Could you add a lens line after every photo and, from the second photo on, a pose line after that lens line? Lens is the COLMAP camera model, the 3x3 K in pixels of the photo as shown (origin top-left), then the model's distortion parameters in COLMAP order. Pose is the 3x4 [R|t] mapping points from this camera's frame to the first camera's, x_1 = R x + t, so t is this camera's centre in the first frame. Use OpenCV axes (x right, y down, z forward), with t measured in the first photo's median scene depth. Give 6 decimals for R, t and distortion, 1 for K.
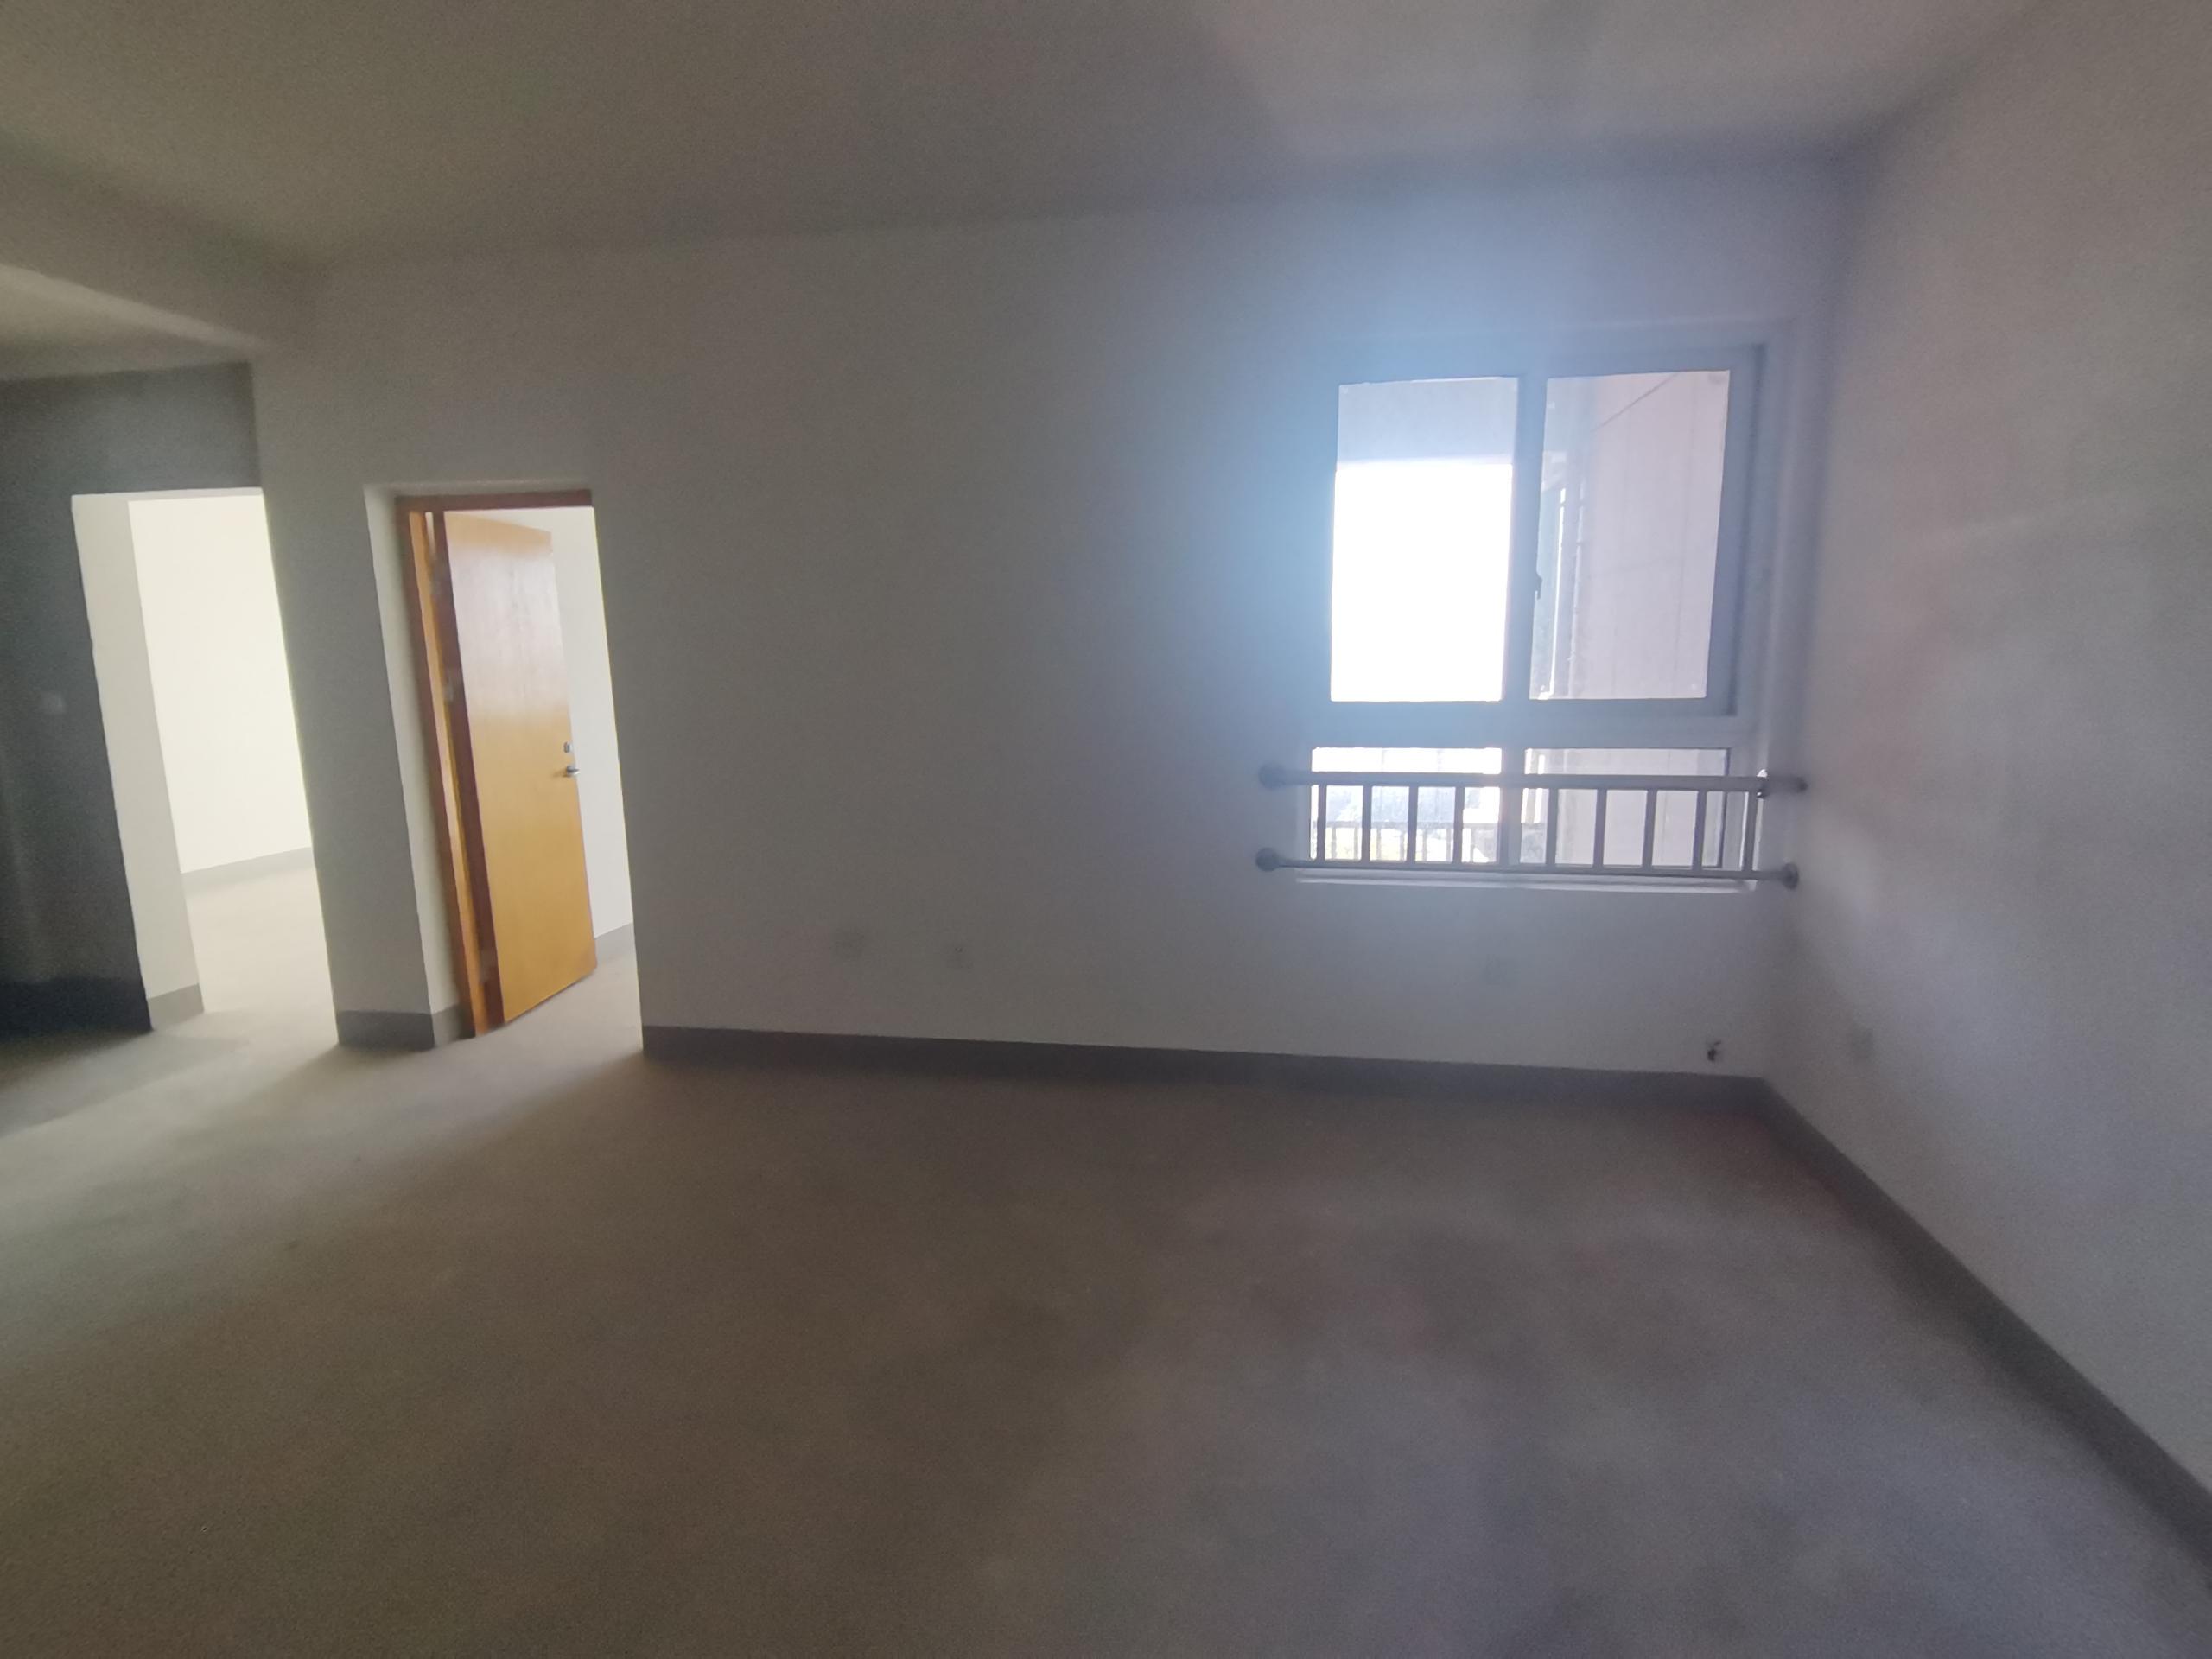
lens RADIAL K [[1121.4, 0, 1113.5], [0, 1121.4, 845.1], [0, 0, 1]] dist [0.033931, -0.014568]
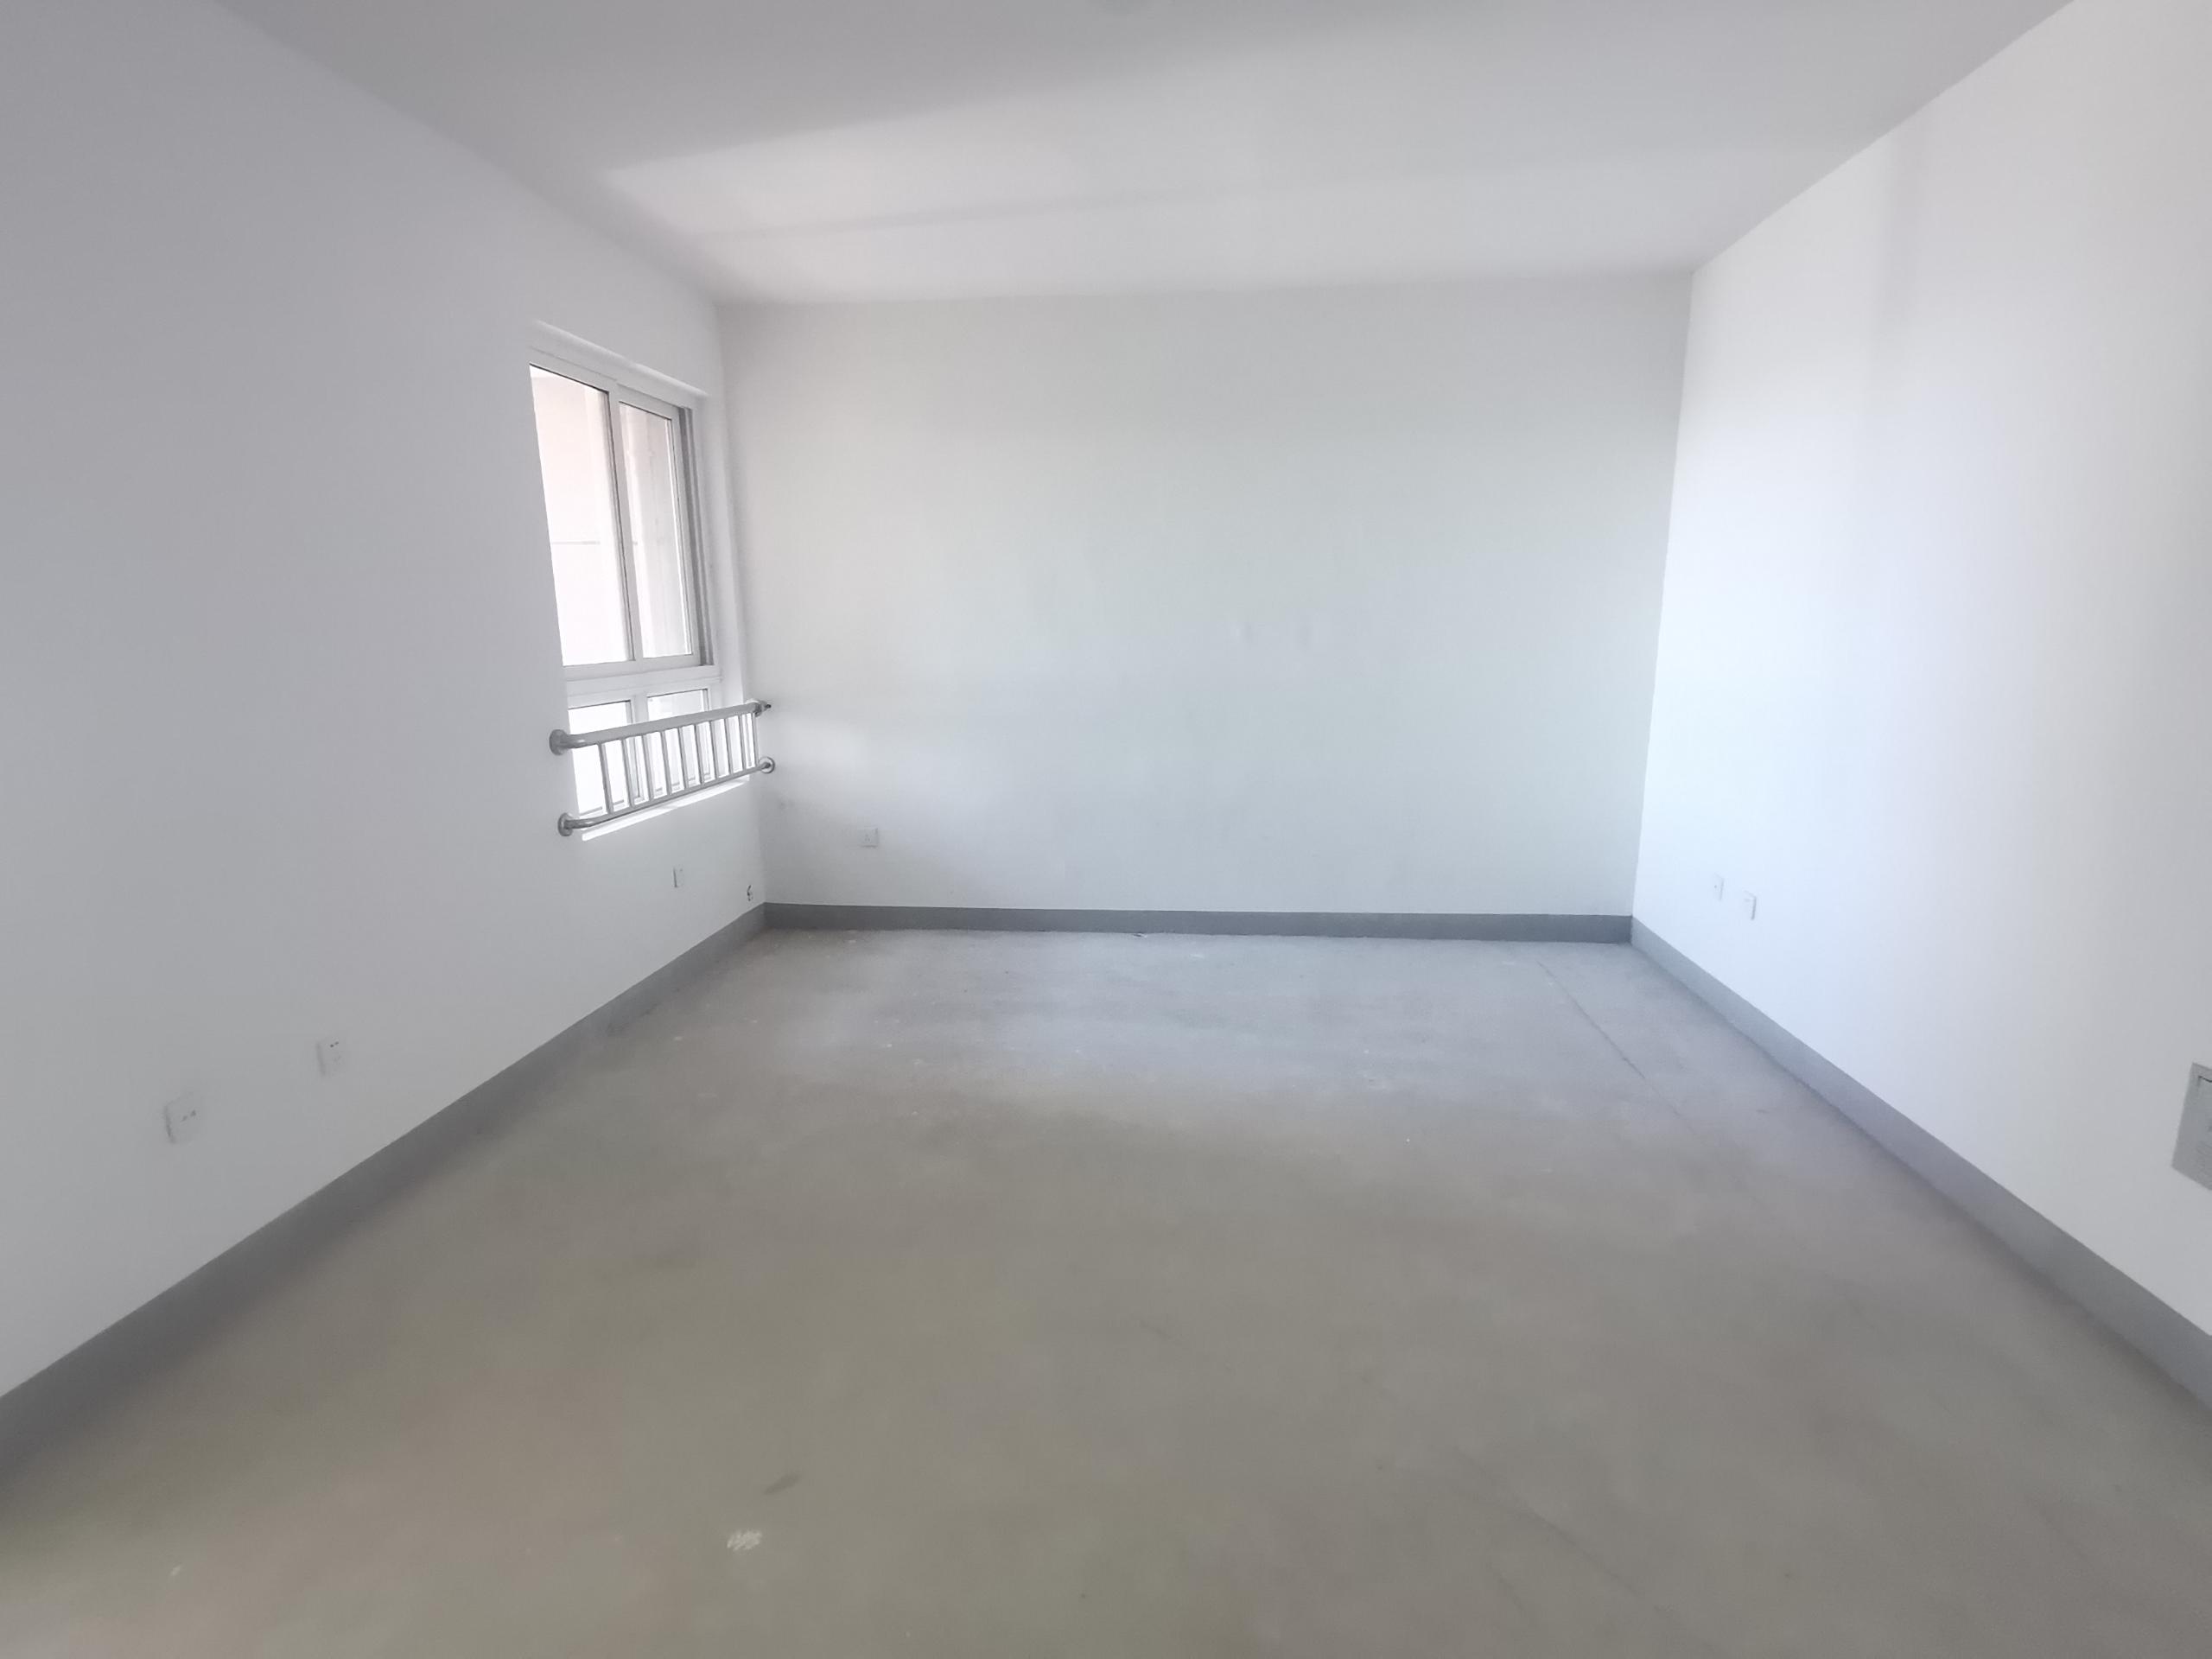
lens RADIAL K [[1121.4, 0, 1113.5], [0, 1121.4, 845.1], [0, 0, 1]] dist [0.033931, -0.014568]
pose [[-0.057704, -0.192141, 0.979669, -0.939980], [0.184721, 0.962305, 0.199616, -0.085588], [-0.981096, 0.192484, -0.020036, 0.562784]]
